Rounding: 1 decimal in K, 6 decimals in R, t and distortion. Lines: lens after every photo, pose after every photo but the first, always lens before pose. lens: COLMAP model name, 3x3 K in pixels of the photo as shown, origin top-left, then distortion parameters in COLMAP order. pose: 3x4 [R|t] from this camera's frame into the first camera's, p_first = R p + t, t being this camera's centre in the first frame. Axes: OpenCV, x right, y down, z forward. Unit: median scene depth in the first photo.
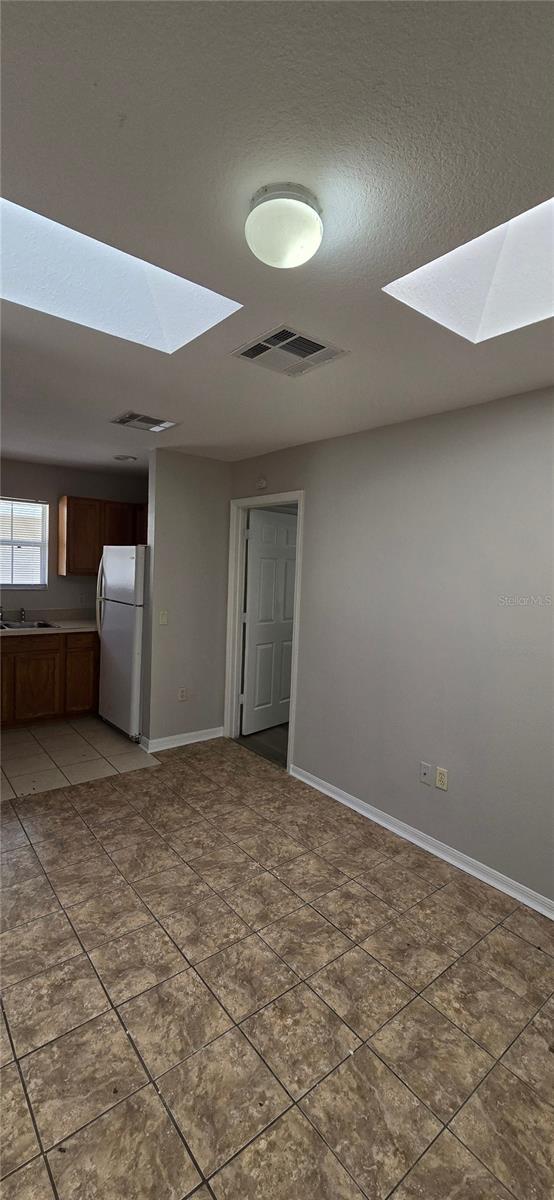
lens RADIAL K [[492.7, 0, 278.7], [0, 492.7, 594.7], [0, 0, 1]] dist [-0.002257, 0.001461]
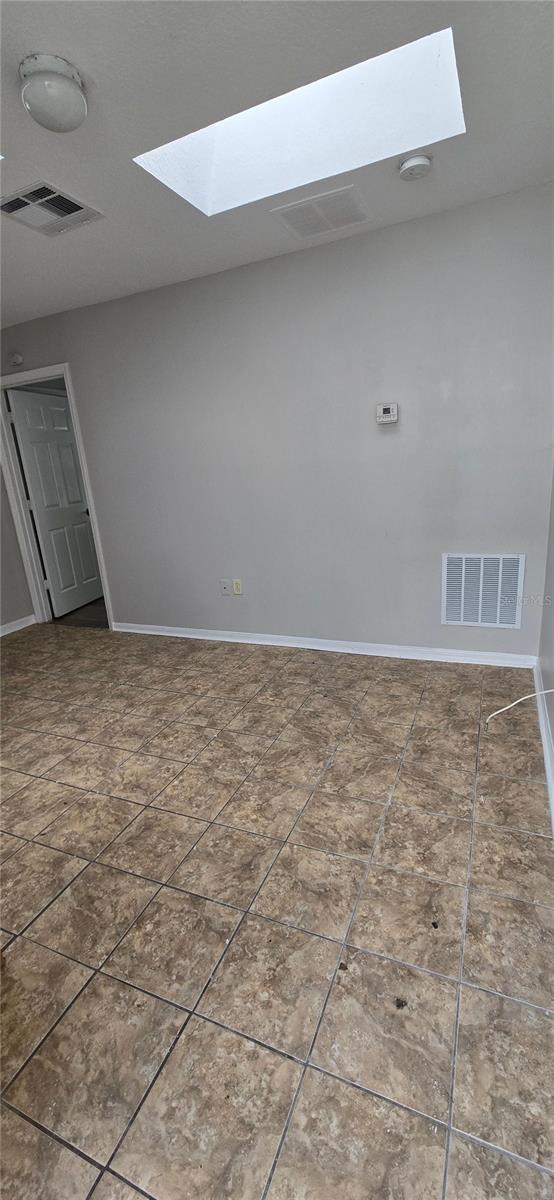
lens RADIAL K [[492.7, 0, 276.0], [0, 492.7, 600.7], [0, 0, 1]] dist [-0.002257, 0.001461]
pose [[0.883476, -0.230975, 0.407579, -0.162607], [0.141773, 0.961034, 0.237307, 0.137232], [-0.446509, -0.151872, 0.881796, -0.287652]]
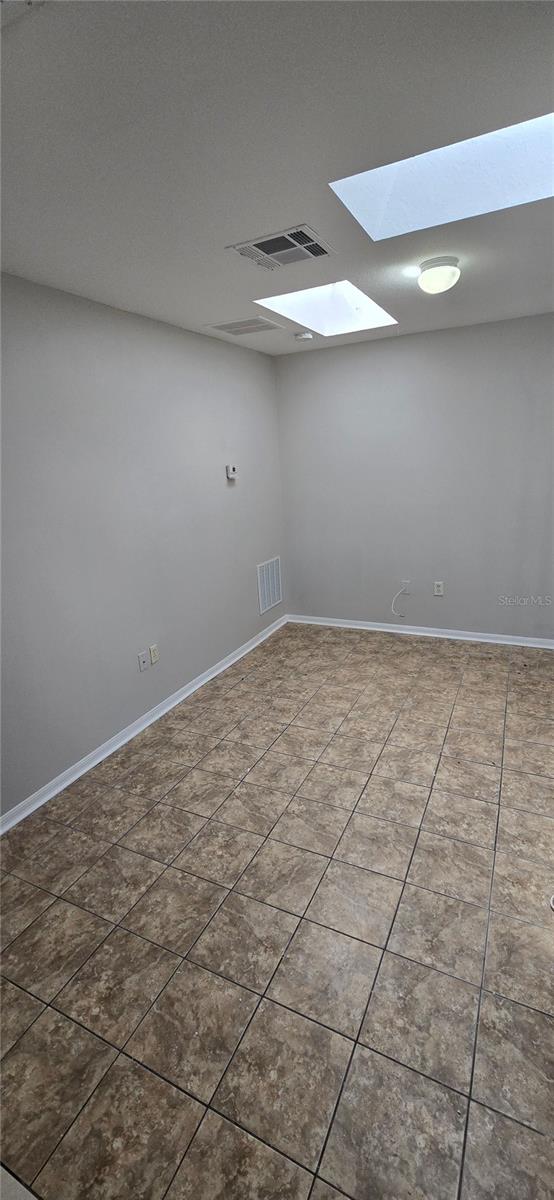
lens RADIAL K [[492.7, 0, 274.1], [0, 492.7, 605.6], [0, 0, 1]] dist [-0.002257, 0.001461]
pose [[-0.413978, -0.284441, 0.864705, -0.982671], [0.099444, 0.930109, 0.353564, -0.156643], [-0.904839, 0.232358, -0.356759, 1.441704]]
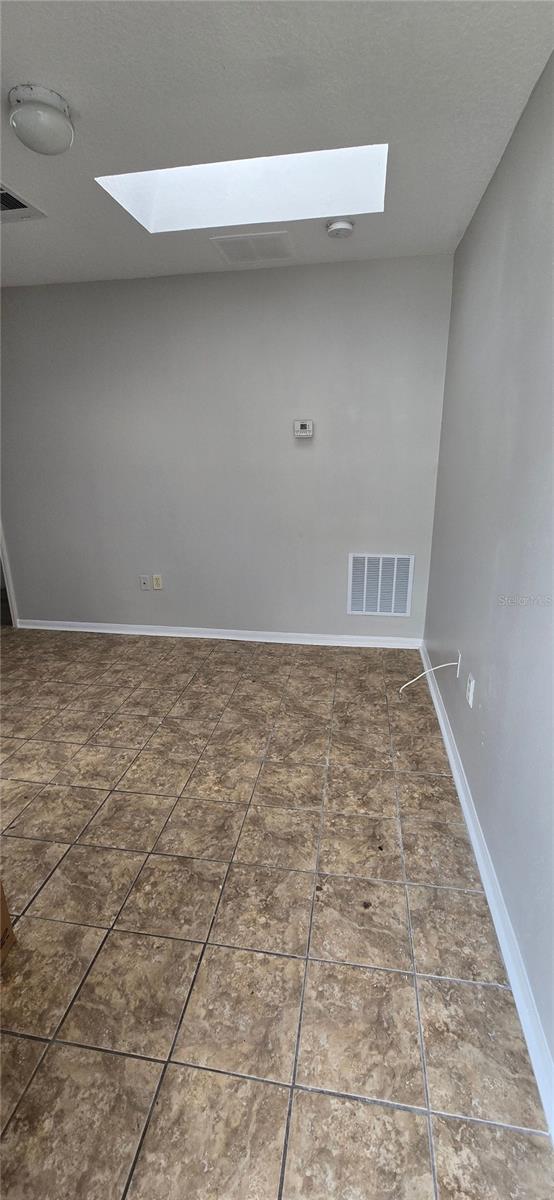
lens RADIAL K [[492.7, 0, 275.7], [0, 492.7, 599.8], [0, 0, 1]] dist [-0.002257, 0.001461]
pose [[0.748823, -0.249482, 0.614022, -0.356509], [0.086732, 0.955367, 0.282402, 0.075293], [-0.657071, -0.158214, 0.737039, -0.307197]]
